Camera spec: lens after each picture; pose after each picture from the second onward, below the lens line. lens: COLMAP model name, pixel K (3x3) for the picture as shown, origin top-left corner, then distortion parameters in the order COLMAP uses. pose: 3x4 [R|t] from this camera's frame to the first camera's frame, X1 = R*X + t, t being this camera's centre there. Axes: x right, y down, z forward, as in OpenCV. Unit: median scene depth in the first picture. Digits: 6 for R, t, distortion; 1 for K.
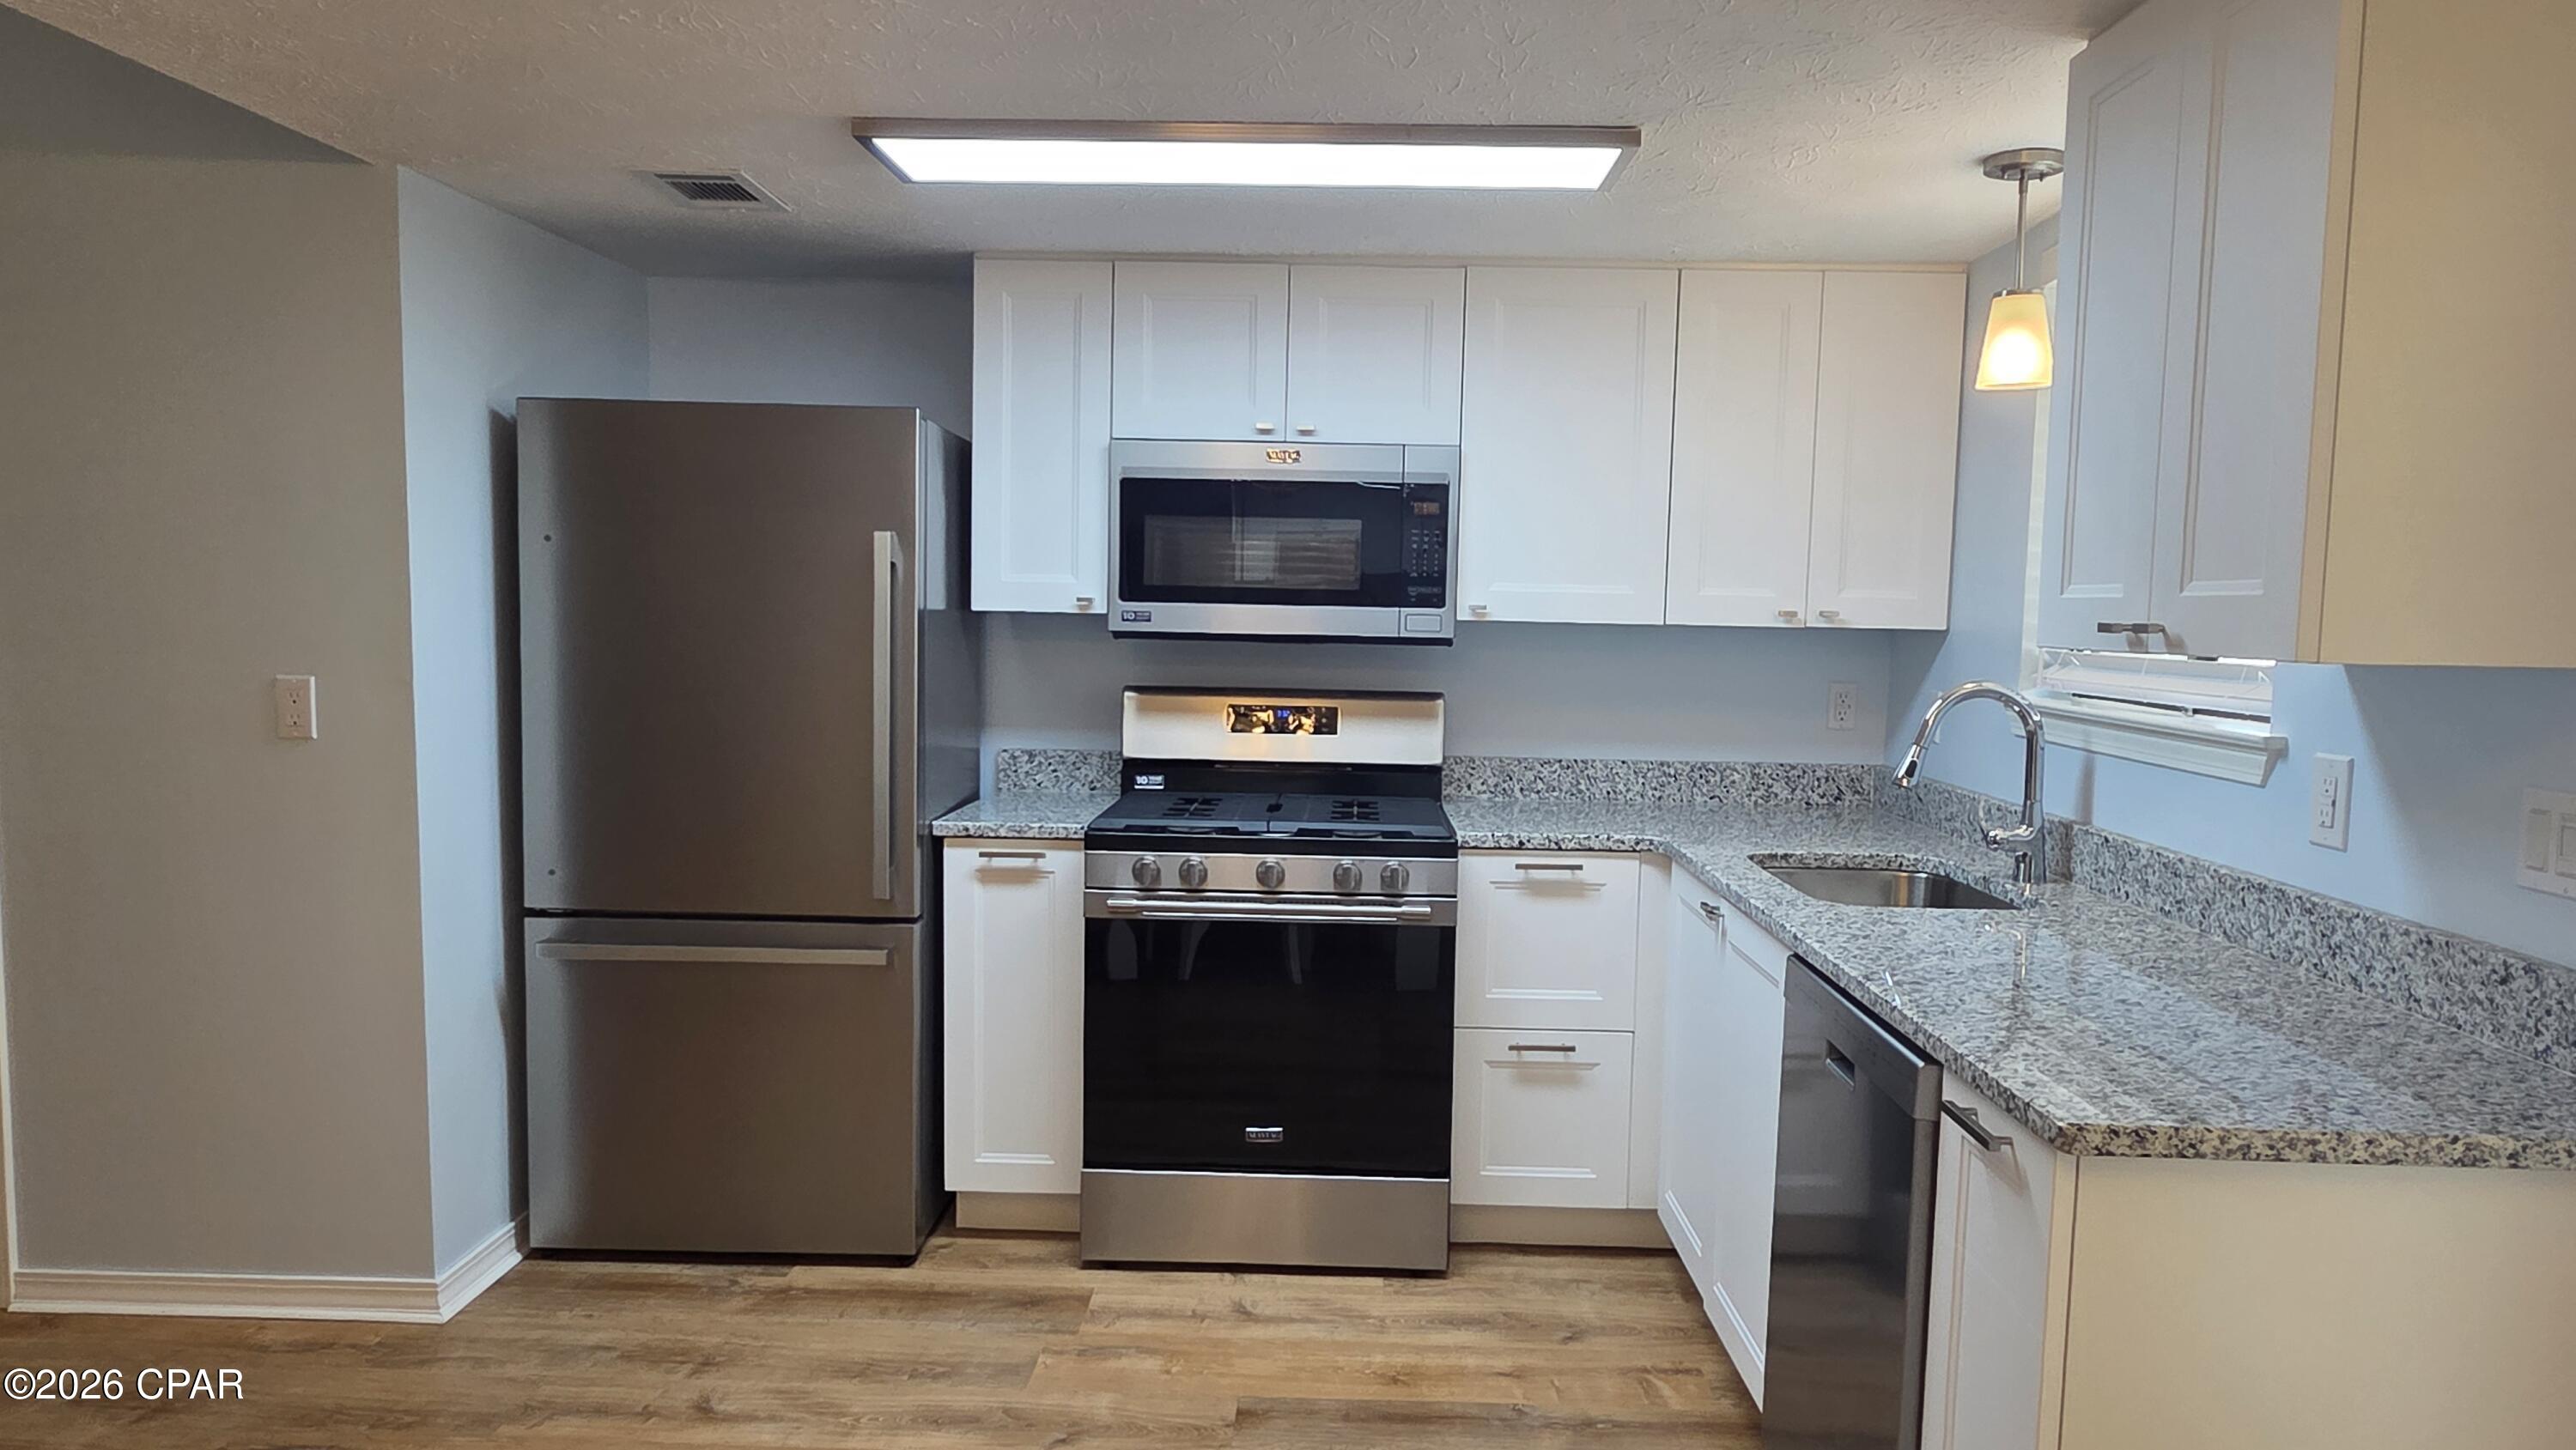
lens RADIAL K [[1658.1, 0, 1299.4], [0, 1658.1, 744.2], [0, 0, 1]] dist [0.002368, 0.002393]
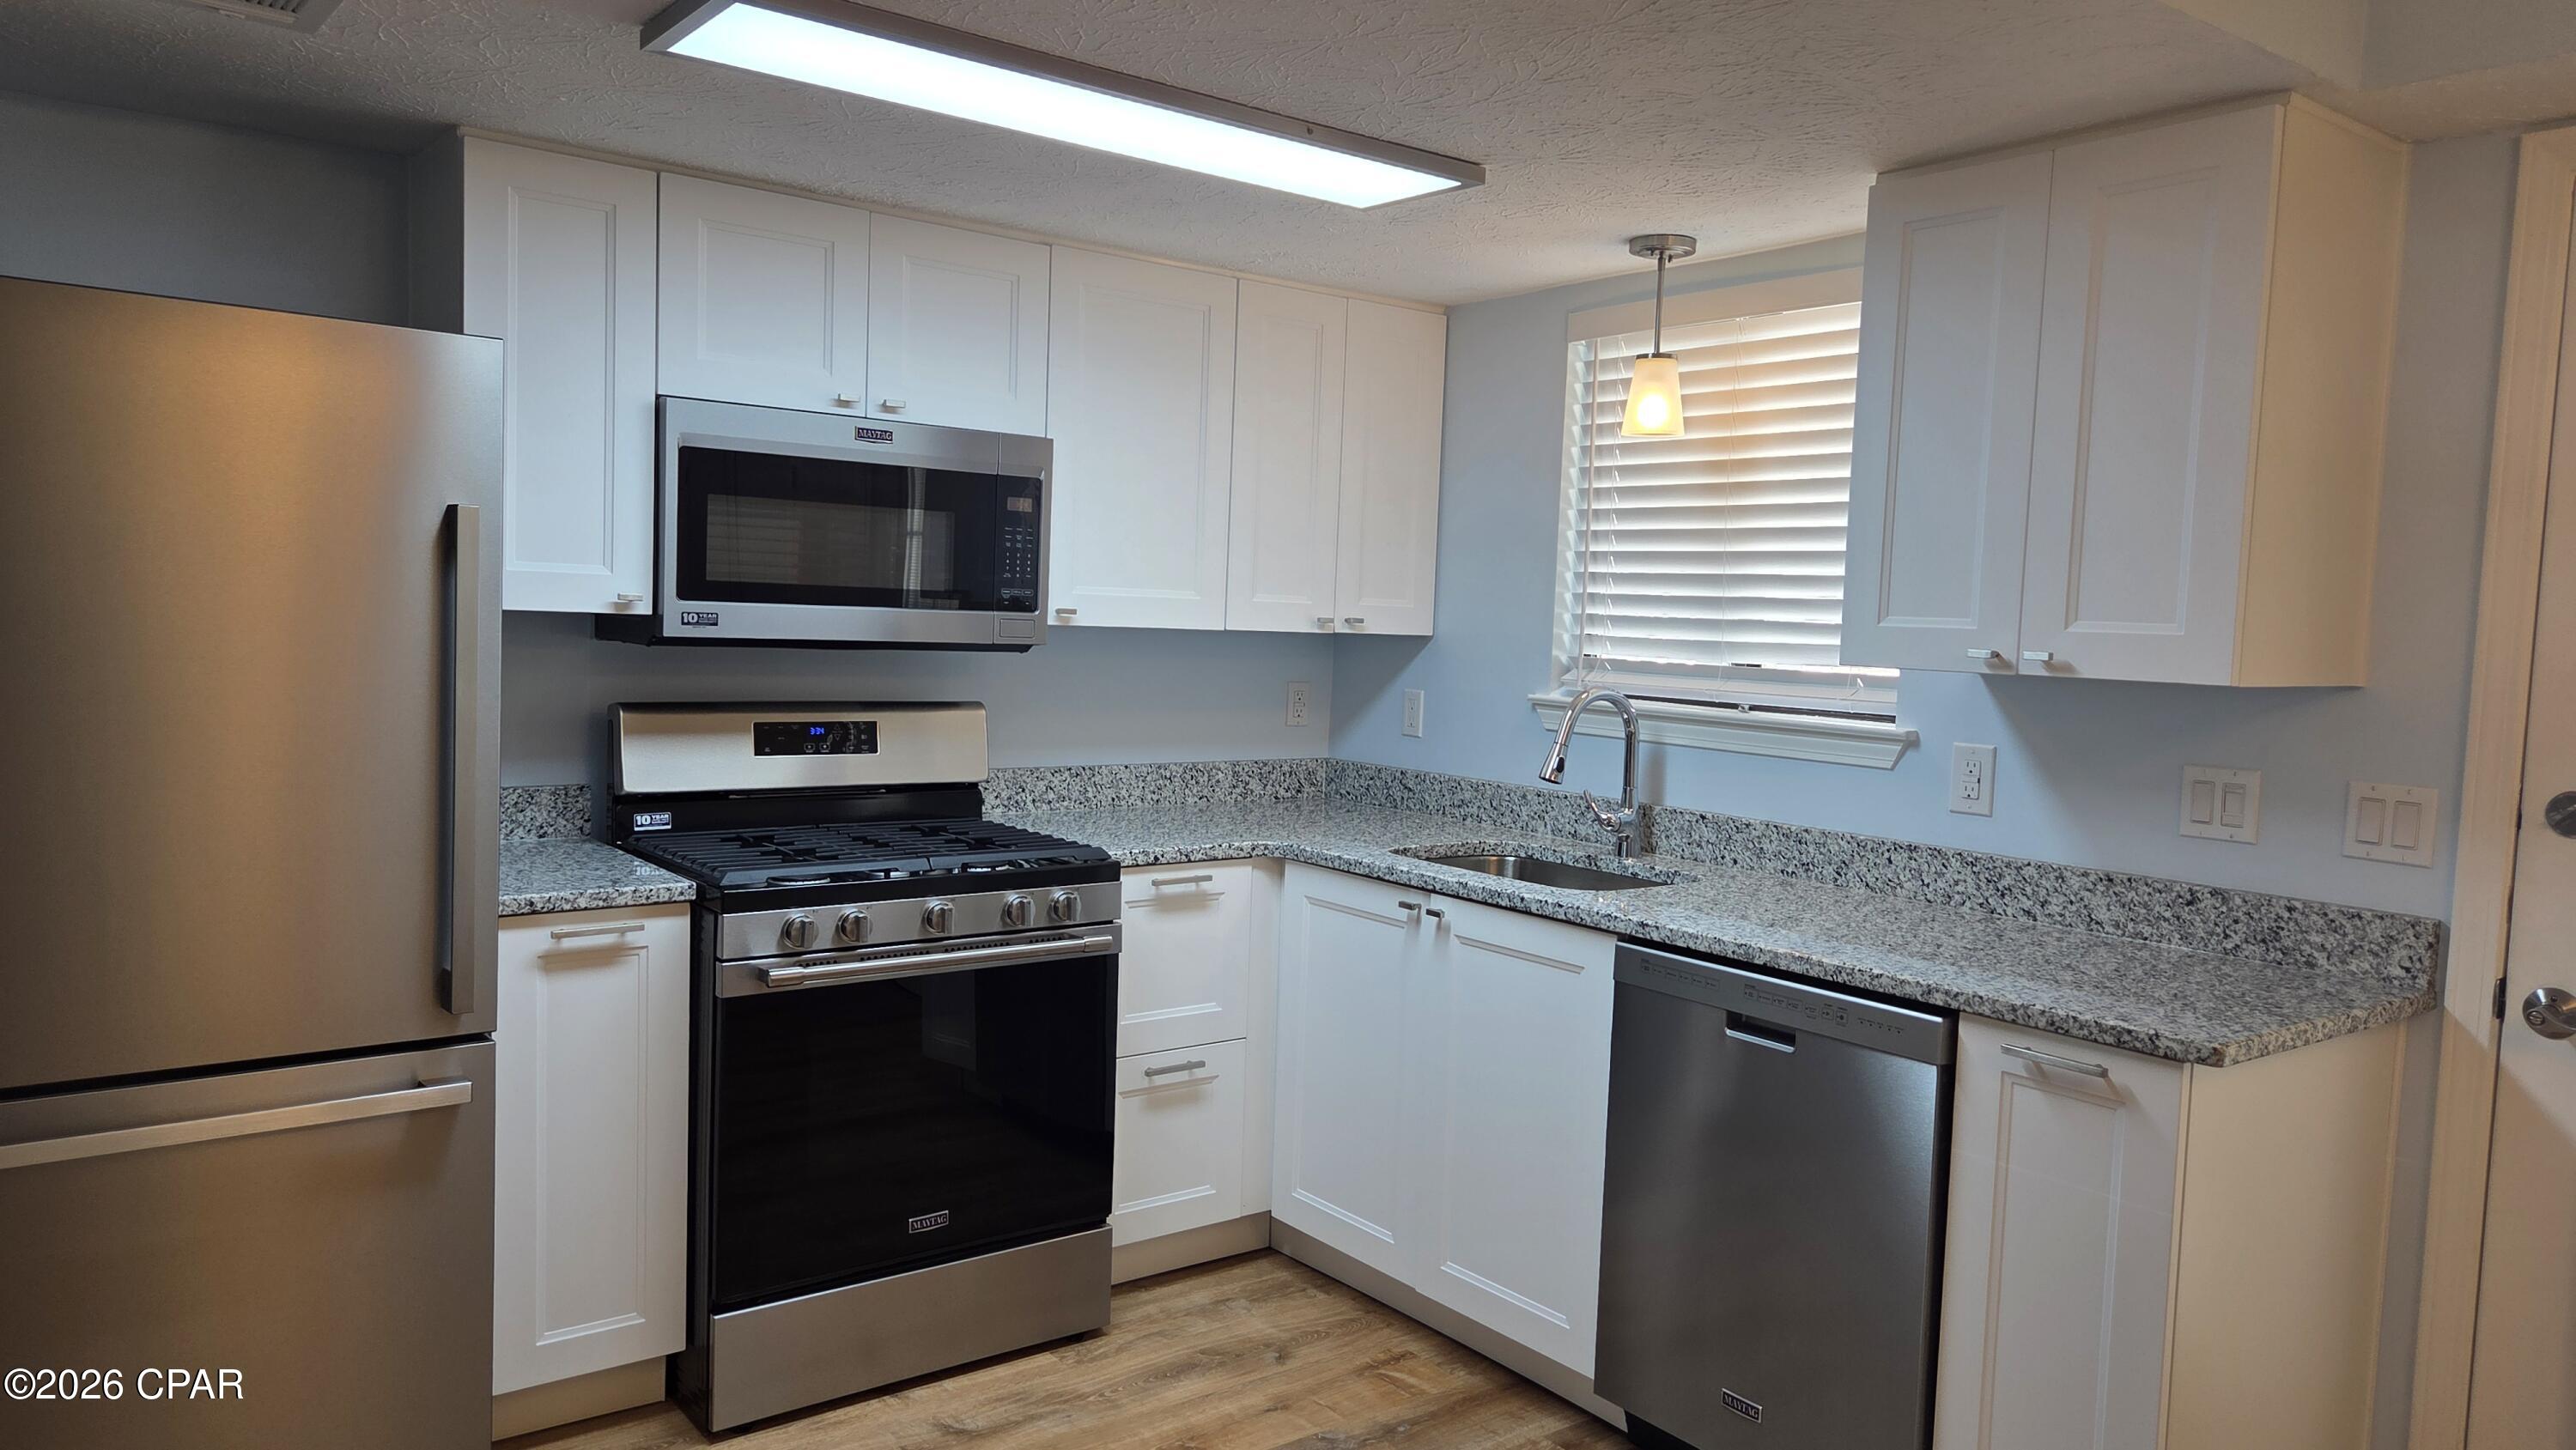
lens RADIAL K [[1714.5, 0, 1299.2], [0, 1714.5, 705.9], [0, 0, 1]] dist [0.065811, -0.061514]
pose [[0.774544, -0.026937, 0.631946, -0.429451], [0.031966, 0.999483, 0.003424, -0.029811], [-0.631711, 0.017548, 0.775005, 0.173258]]
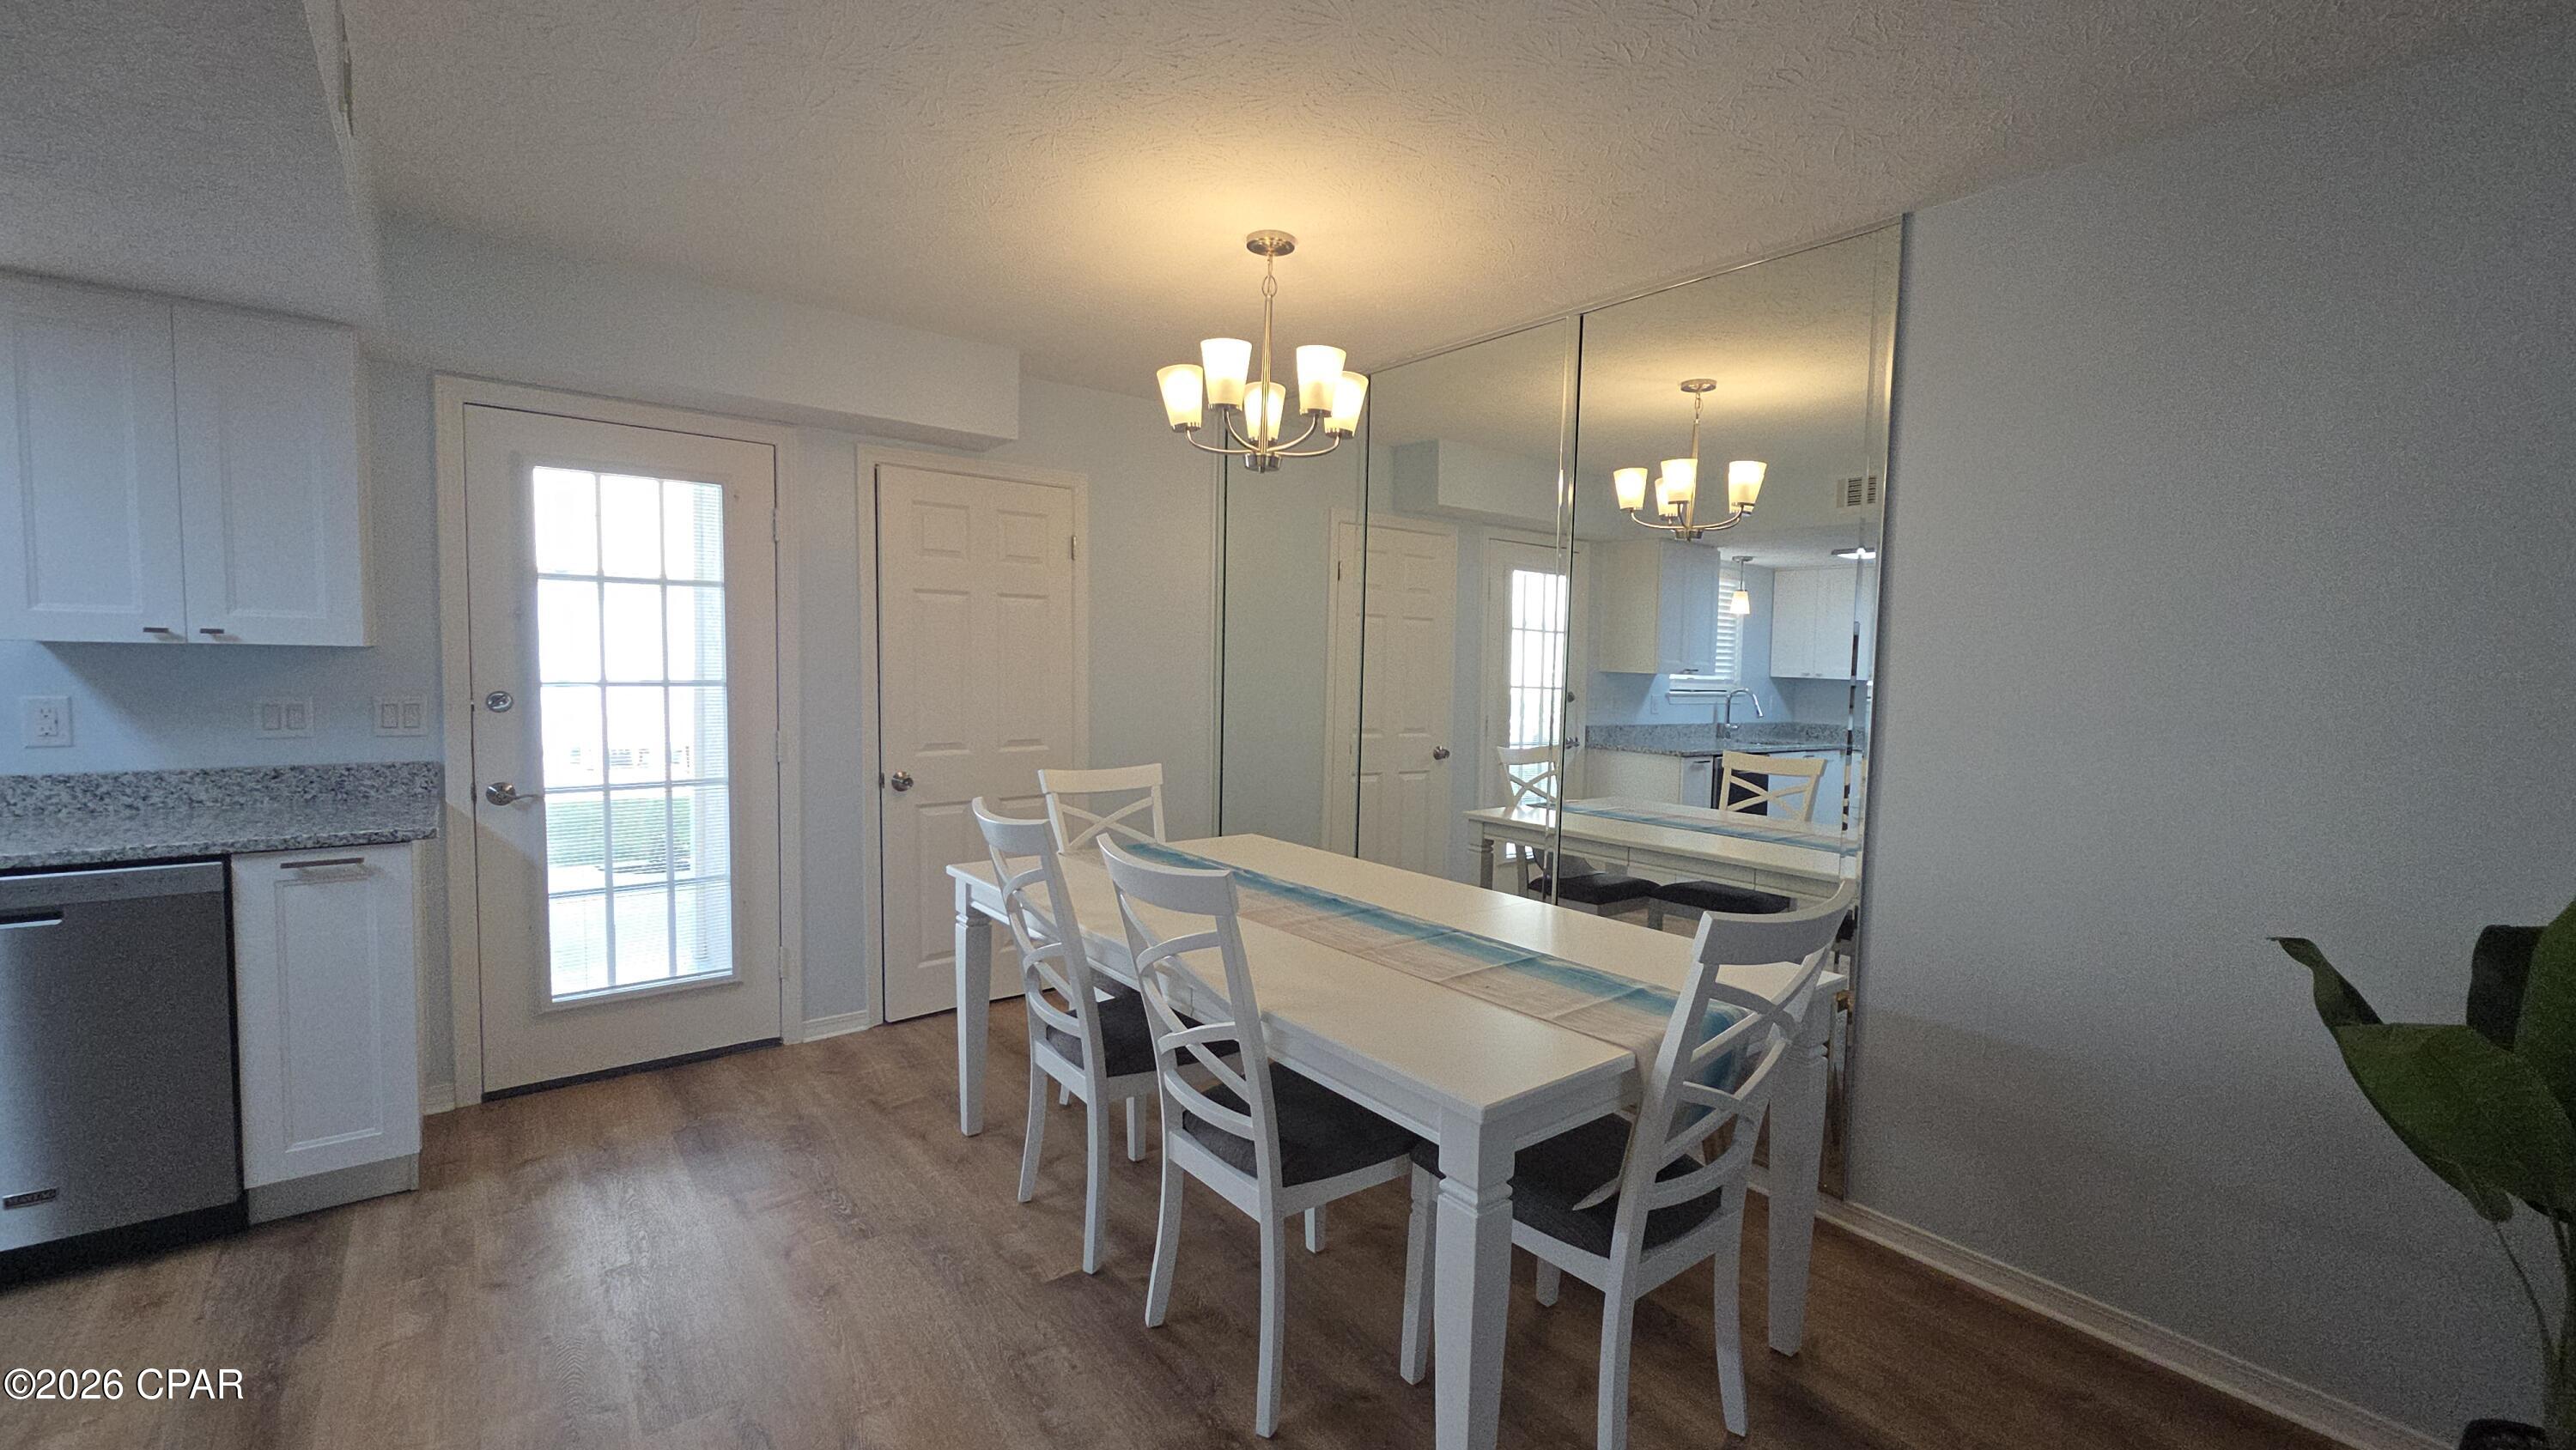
lens RADIAL K [[1049.9, 0, 1292.4], [0, 1049.9, 731.8], [0, 0, 1]] dist [0.011352, -0.004772]
pose [[-0.646852, -0.085103, 0.757852, -0.734855], [0.028713, 0.990332, 0.135717, -0.046812], [-0.762074, 0.109549, -0.638155, 0.452055]]
